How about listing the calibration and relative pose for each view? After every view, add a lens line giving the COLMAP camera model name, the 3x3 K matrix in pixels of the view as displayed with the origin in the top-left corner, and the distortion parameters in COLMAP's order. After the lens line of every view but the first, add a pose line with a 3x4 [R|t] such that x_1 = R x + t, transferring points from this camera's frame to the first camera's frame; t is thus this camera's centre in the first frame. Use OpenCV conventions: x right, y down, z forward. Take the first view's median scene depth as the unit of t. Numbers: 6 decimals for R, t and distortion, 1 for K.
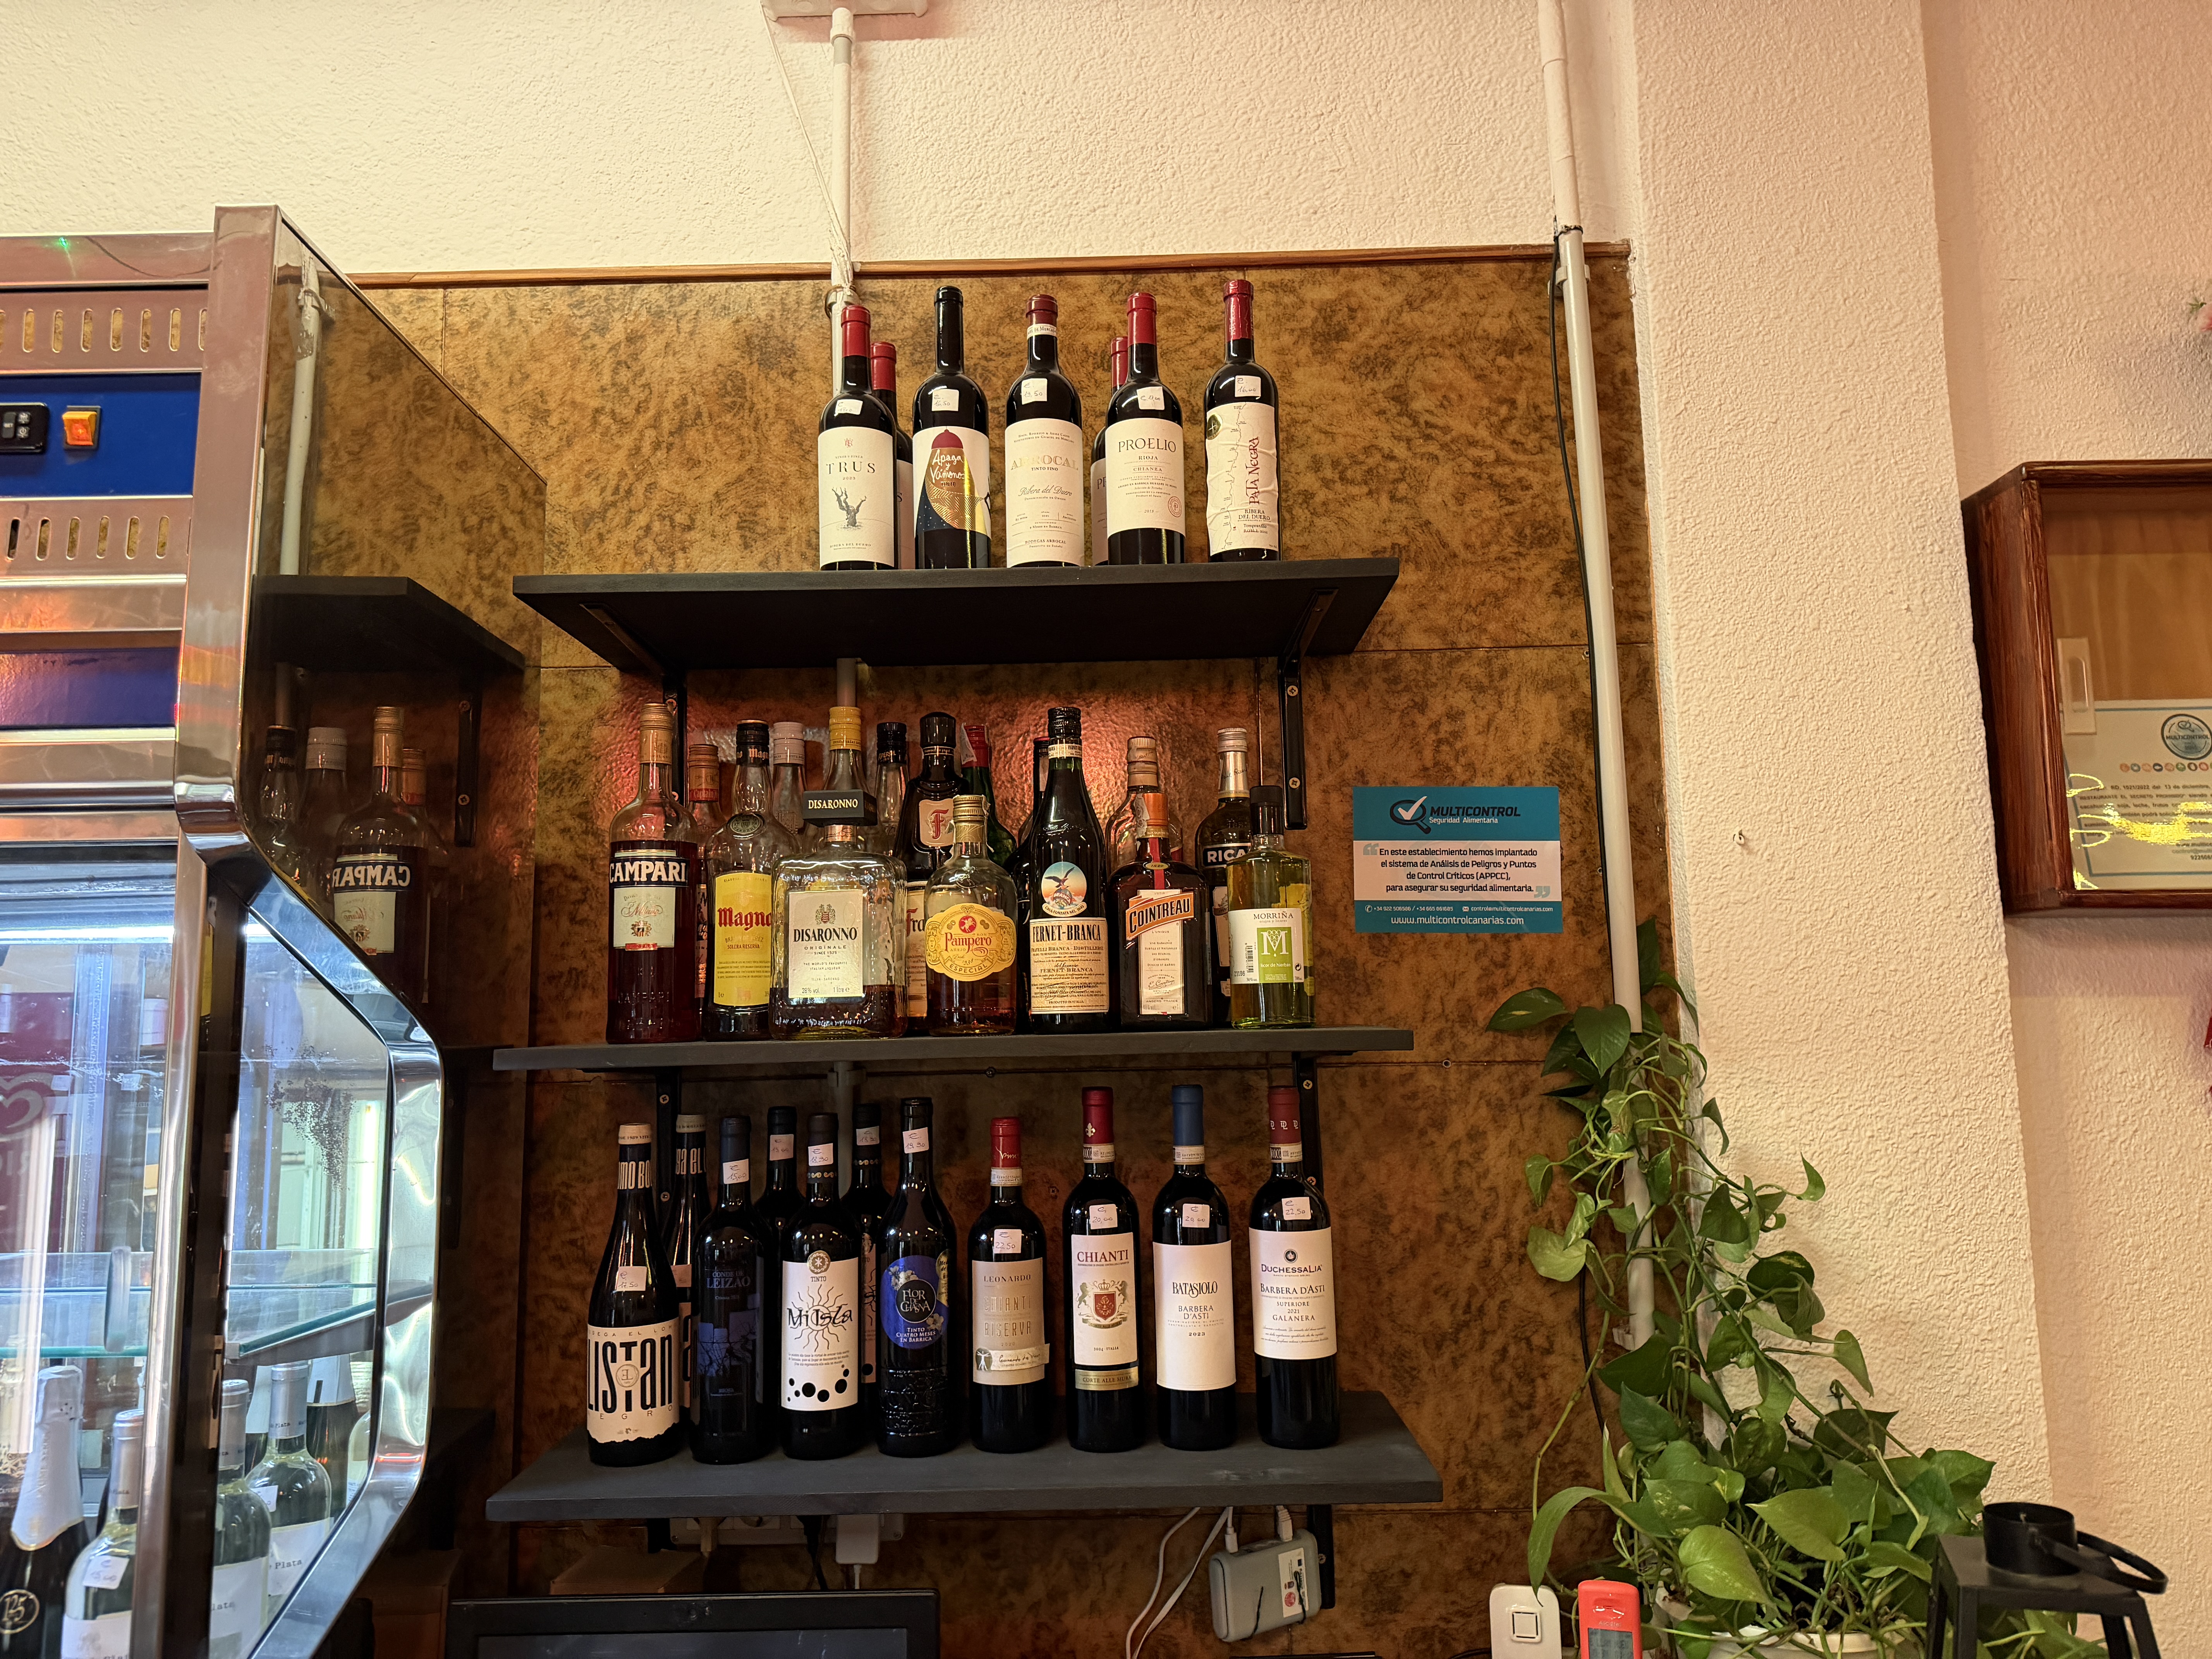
lens RADIAL K [[1548.0, 0, 1096.7], [0, 1548.0, 816.8], [0, 0, 1]] dist [0.072691, -0.090578]
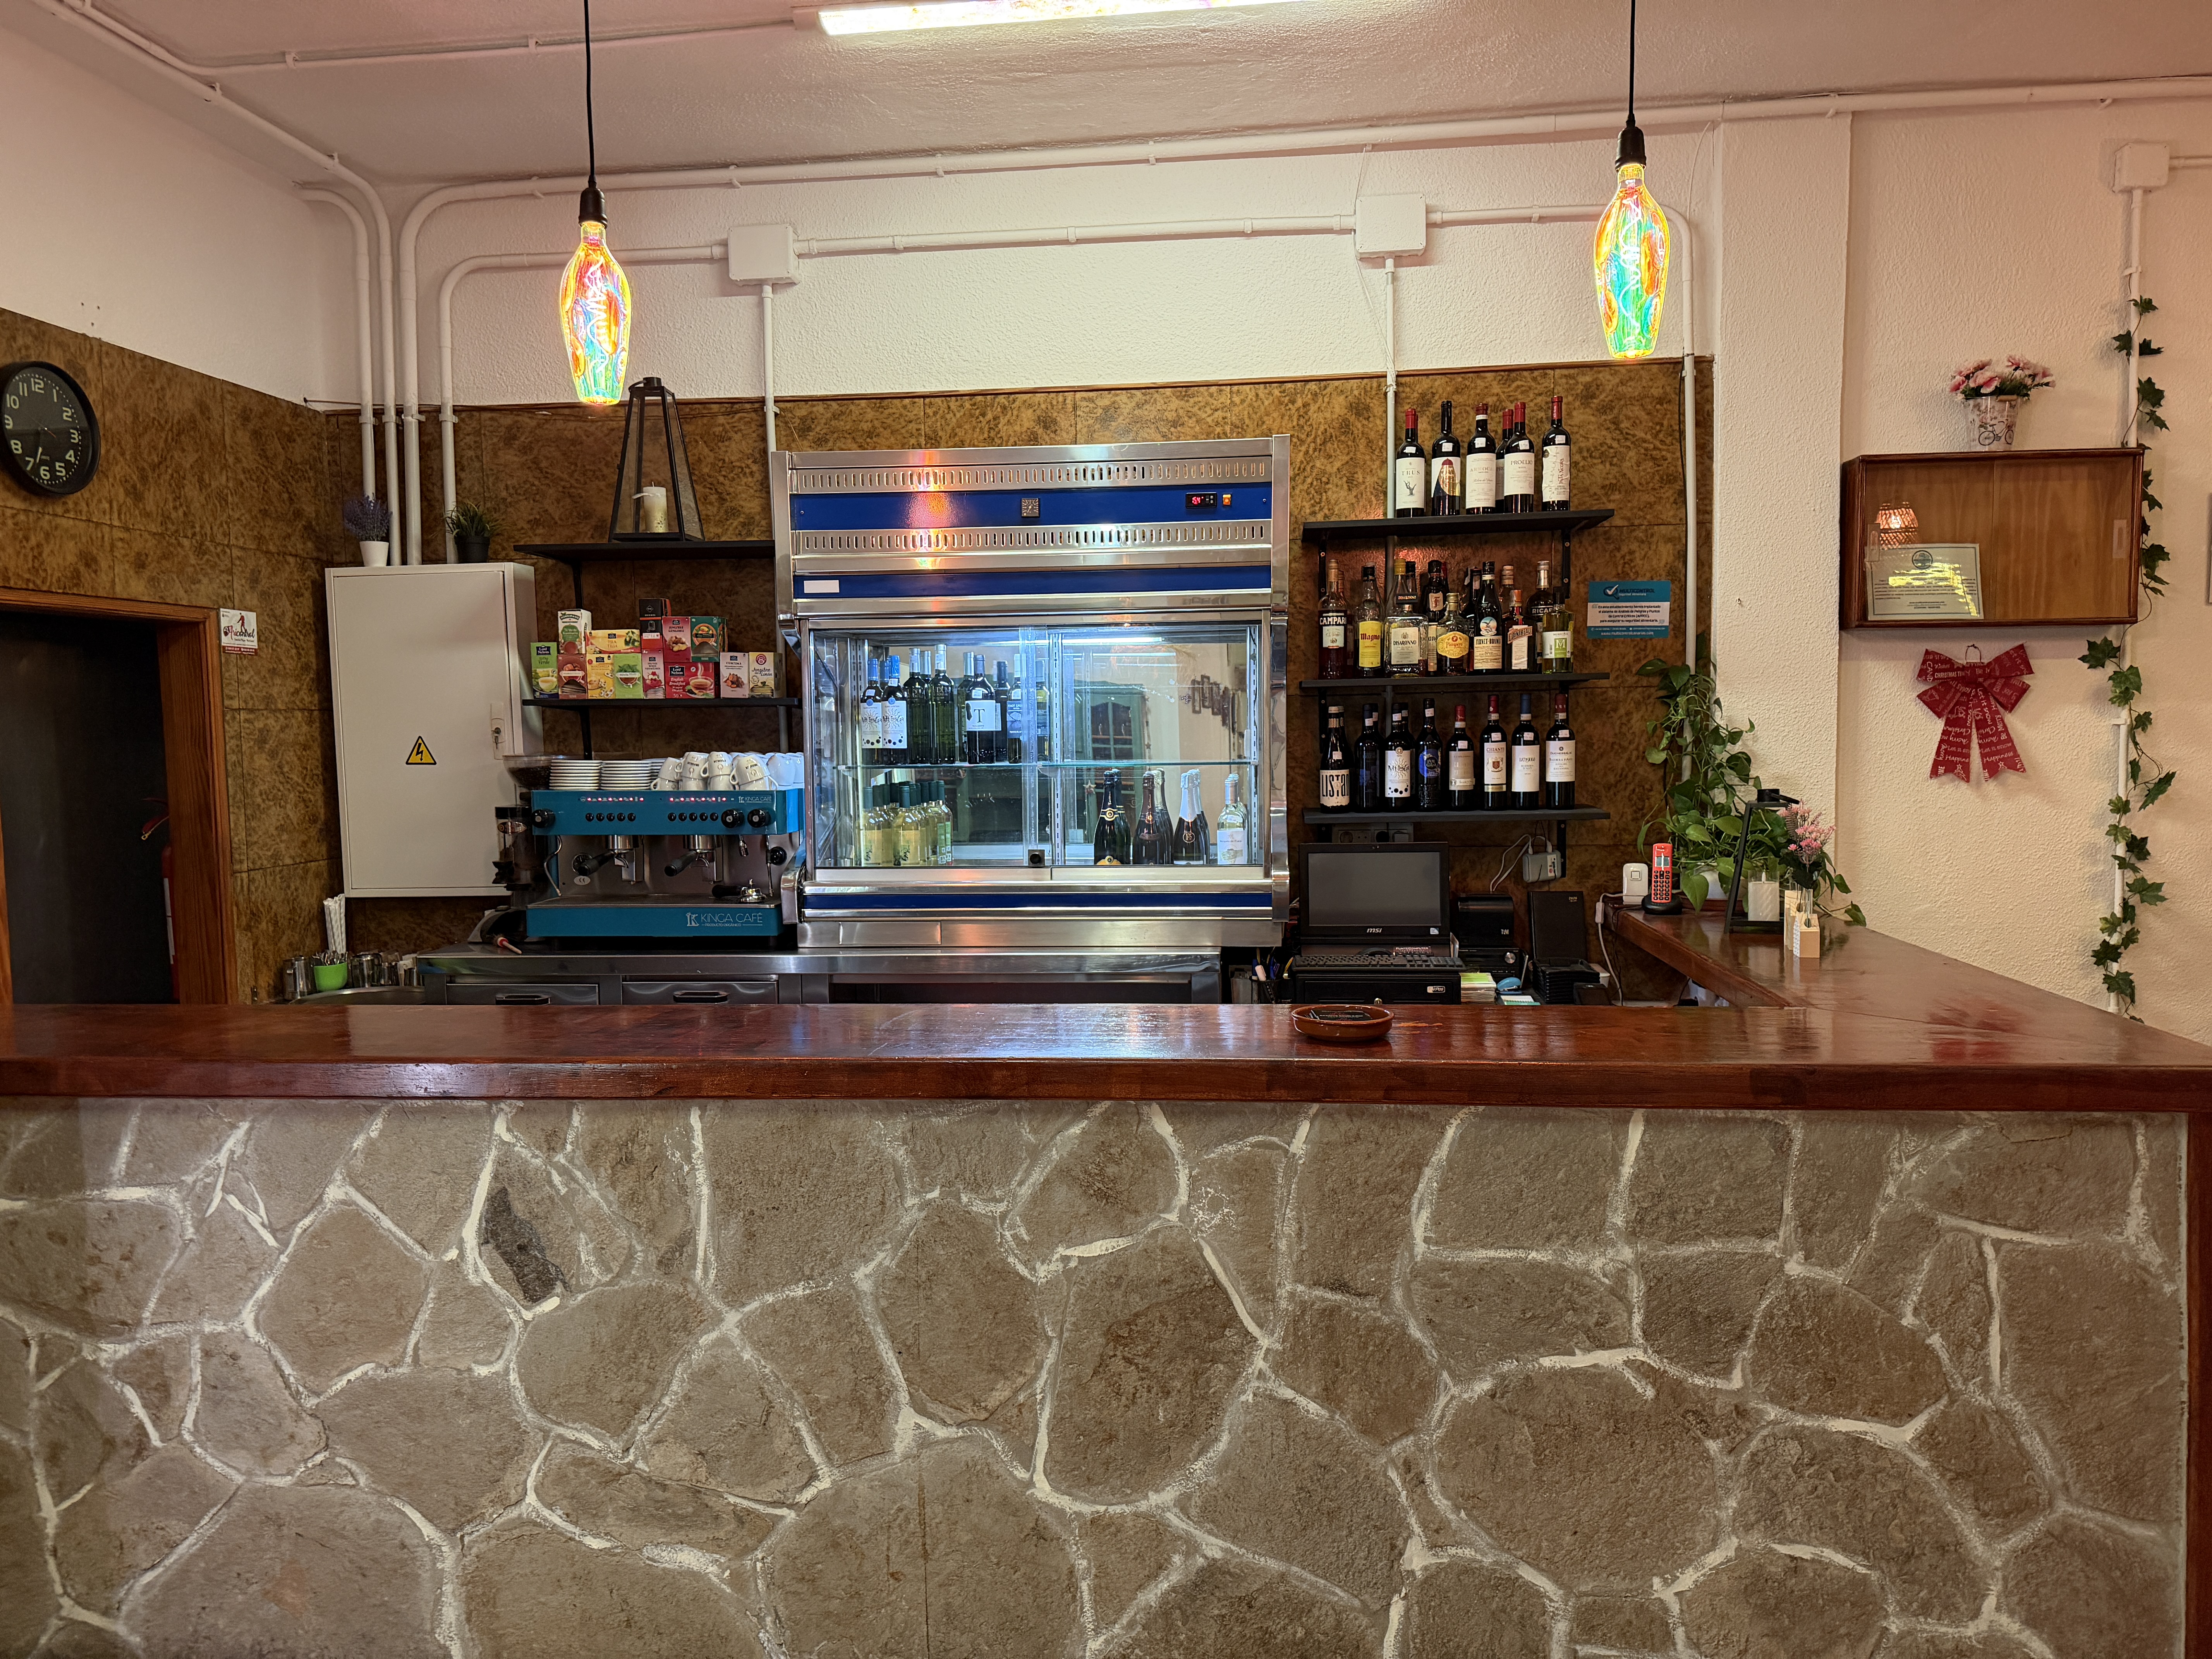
lens RADIAL K [[1548.0, 0, 1087.3], [0, 1548.0, 832.0], [0, 0, 1]] dist [0.072691, -0.090578]
pose [[0.994728, 0.007382, -0.102282, -0.429290], [0.014510, 0.977239, 0.211644, -0.187936], [0.101516, -0.212012, 0.971980, -1.842748]]
